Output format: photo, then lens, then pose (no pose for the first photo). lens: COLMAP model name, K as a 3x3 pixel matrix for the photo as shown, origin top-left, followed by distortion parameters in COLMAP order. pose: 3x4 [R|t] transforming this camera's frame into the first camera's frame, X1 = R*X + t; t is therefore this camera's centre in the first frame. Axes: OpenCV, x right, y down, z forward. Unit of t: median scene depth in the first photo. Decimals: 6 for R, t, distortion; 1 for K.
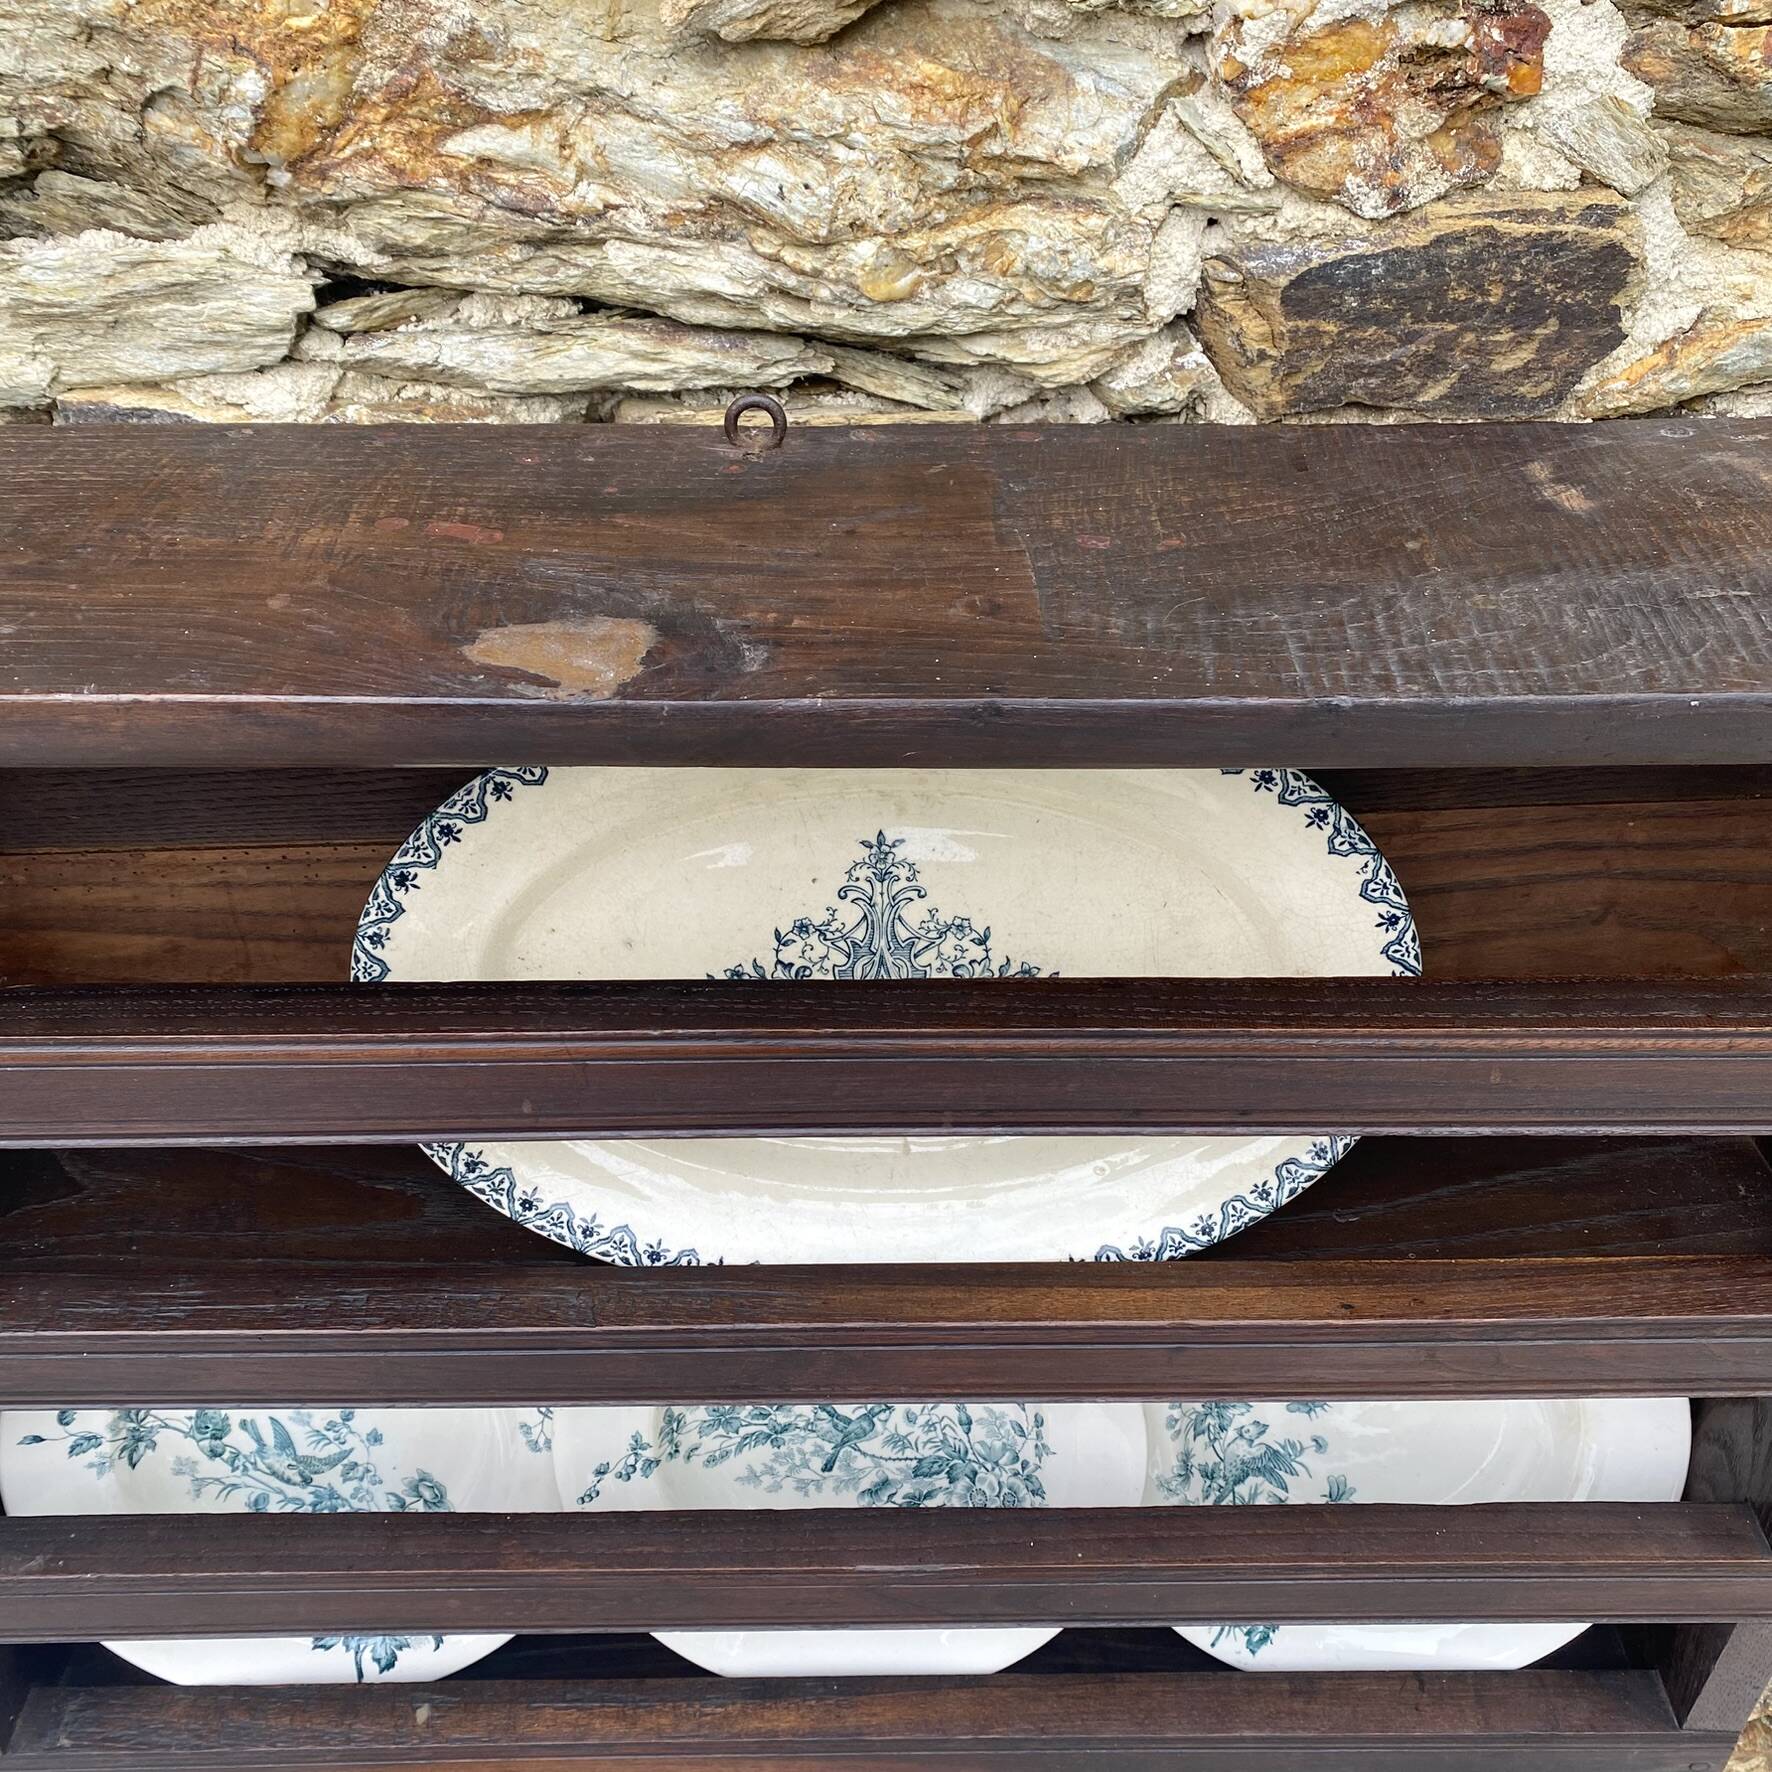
lens RADIAL K [[1793.6, 0, 876.6], [0, 1793.6, 896.1], [0, 0, 1]] dist [0.002985, 0.000000]
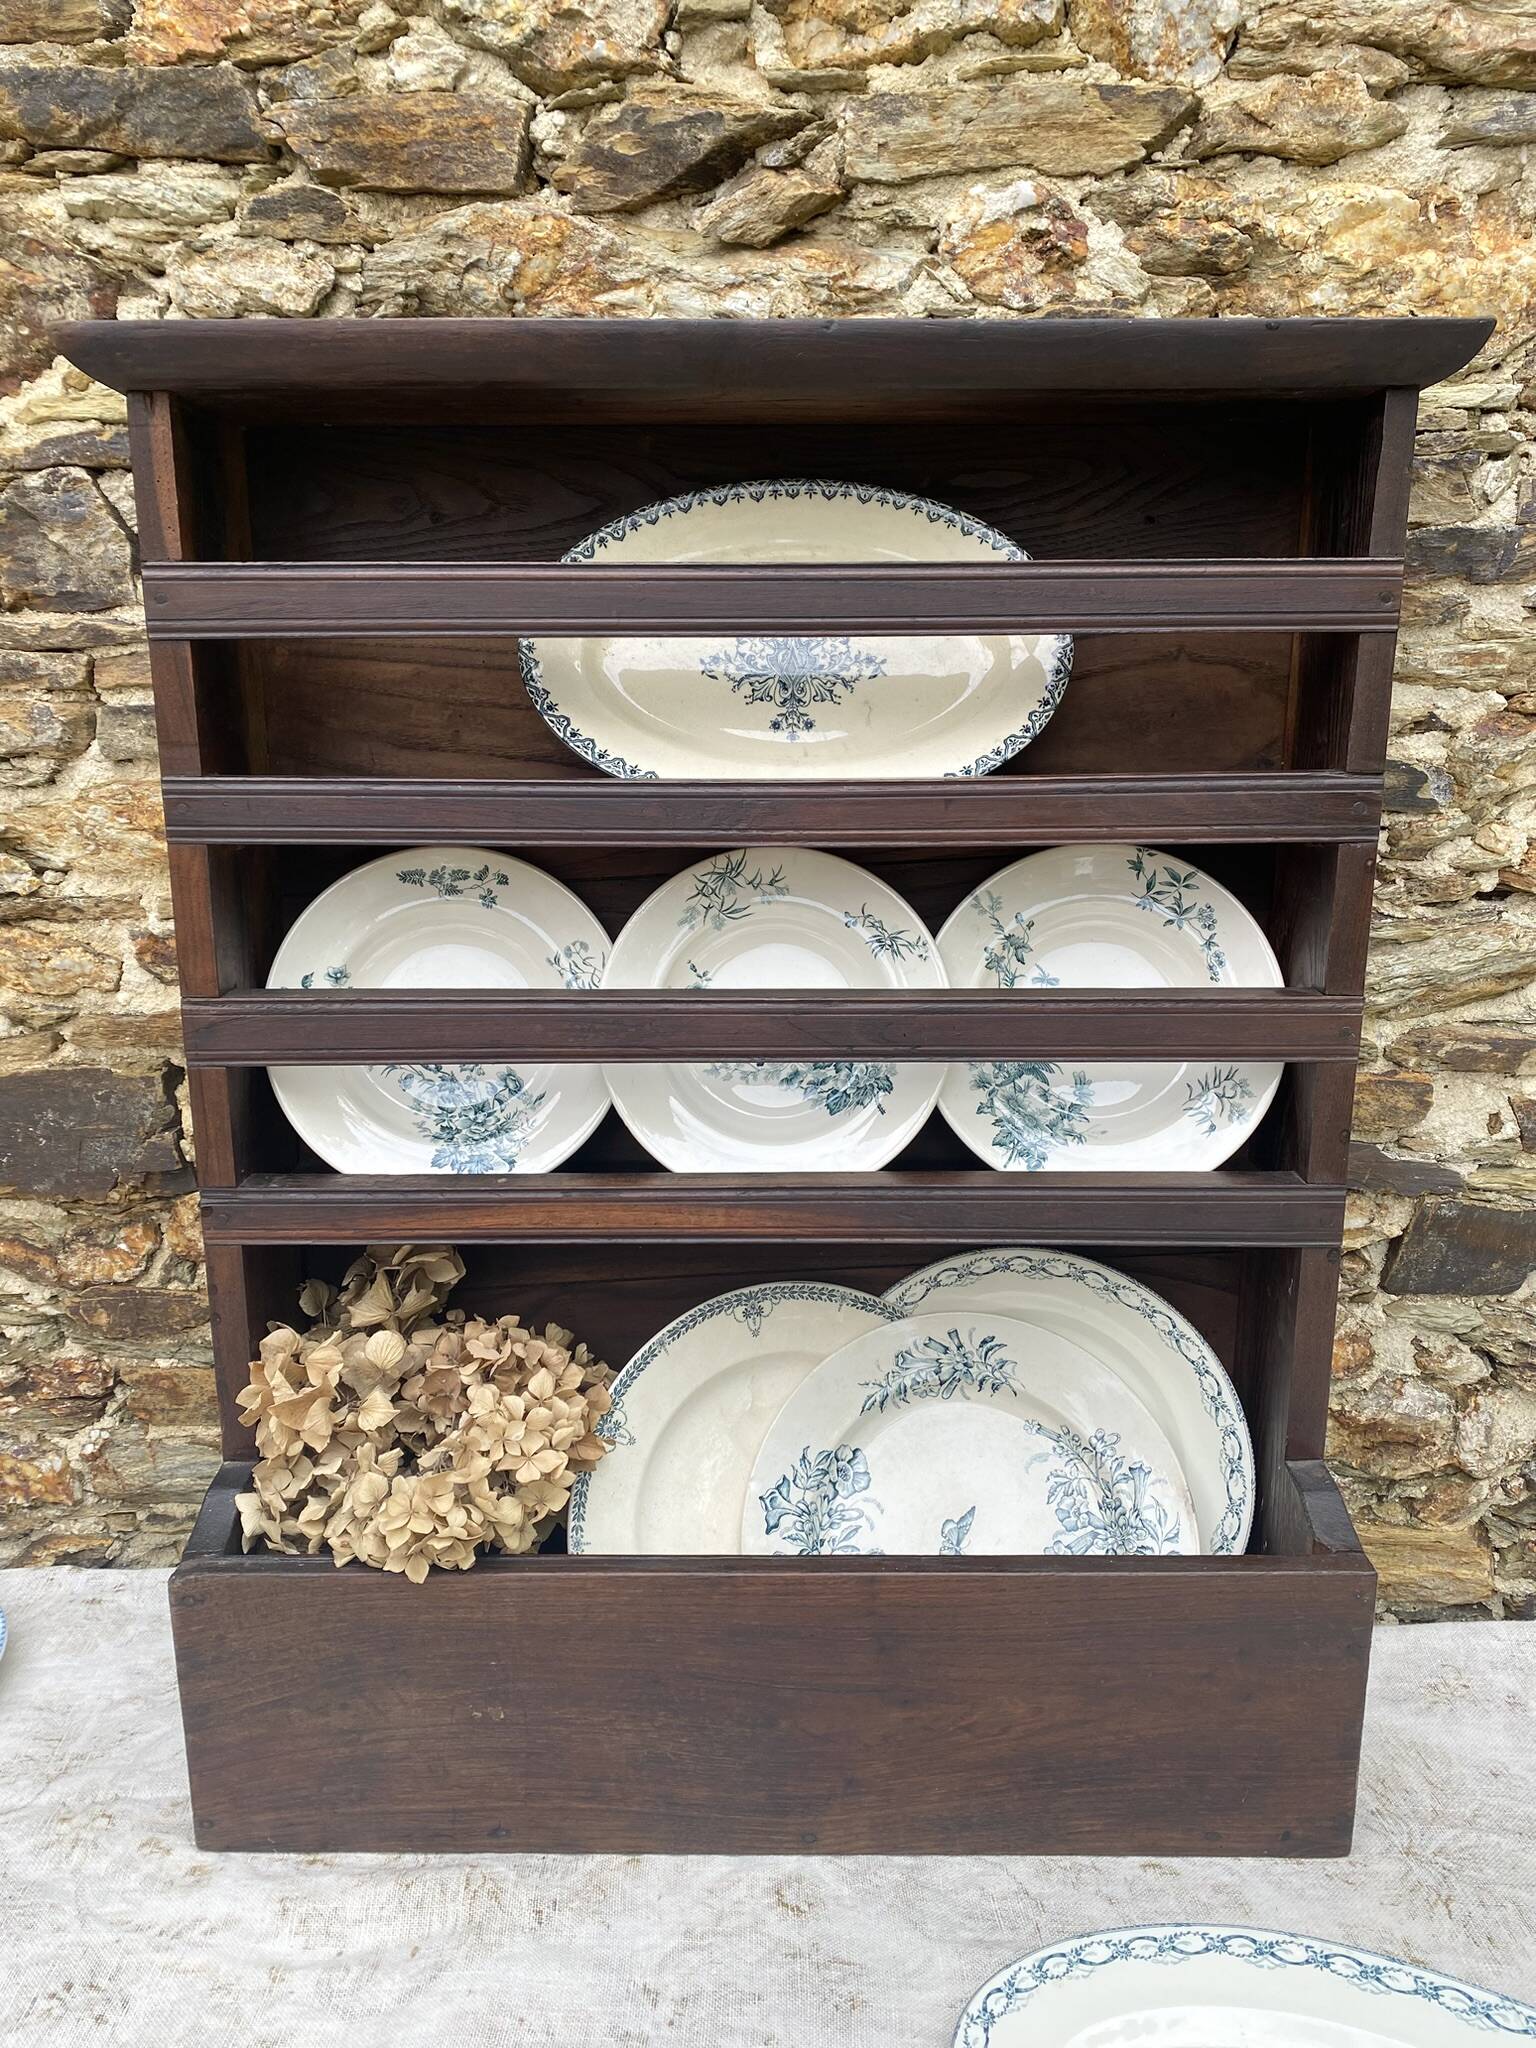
lens RADIAL K [[1550.9, 0, 776.2], [0, 1550.9, 1006.2], [0, 0, 1]] dist [0.018416, -0.012064]
pose [[0.999723, 0.000609, -0.023517, 0.027458], [-0.009850, 0.918657, -0.394932, 1.157956], [0.021364, 0.395055, 0.918409, -0.412367]]
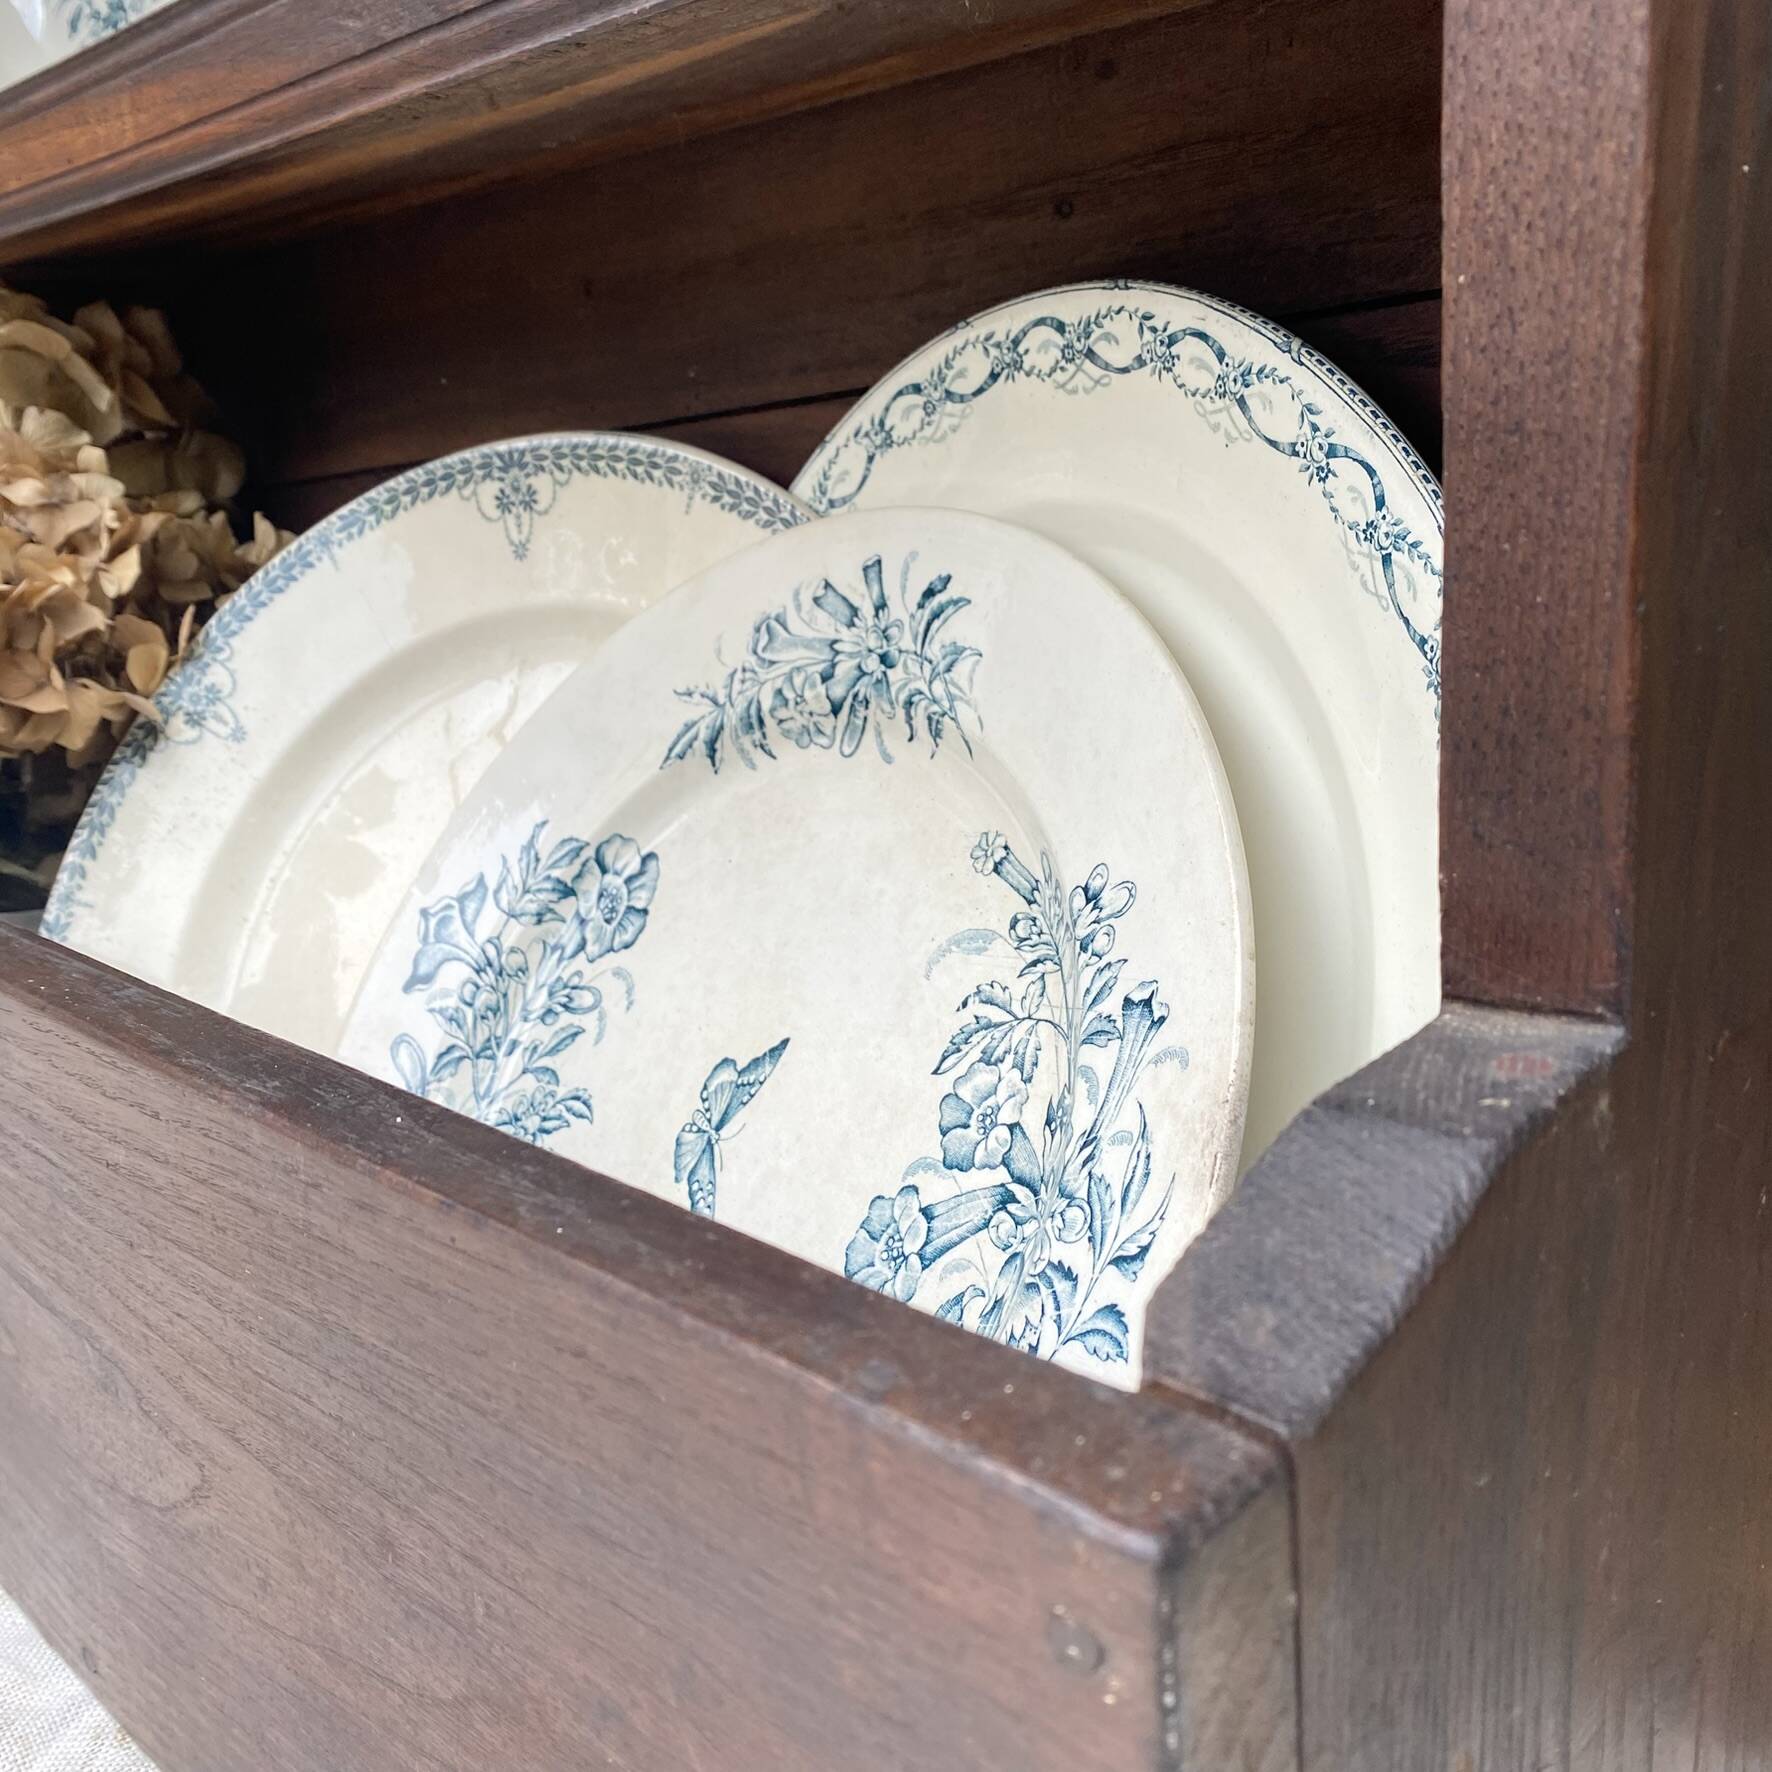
lens RADIAL K [[1793.6, 0, 886.0], [0, 1793.6, 896.6], [0, 0, 1]] dist [0.002985, 0.000000]
pose [[0.684663, 0.143672, -0.714559, 0.818055], [-0.366612, 0.915216, -0.167256, 1.012601], [0.629946, 0.376480, 0.679287, 1.158108]]
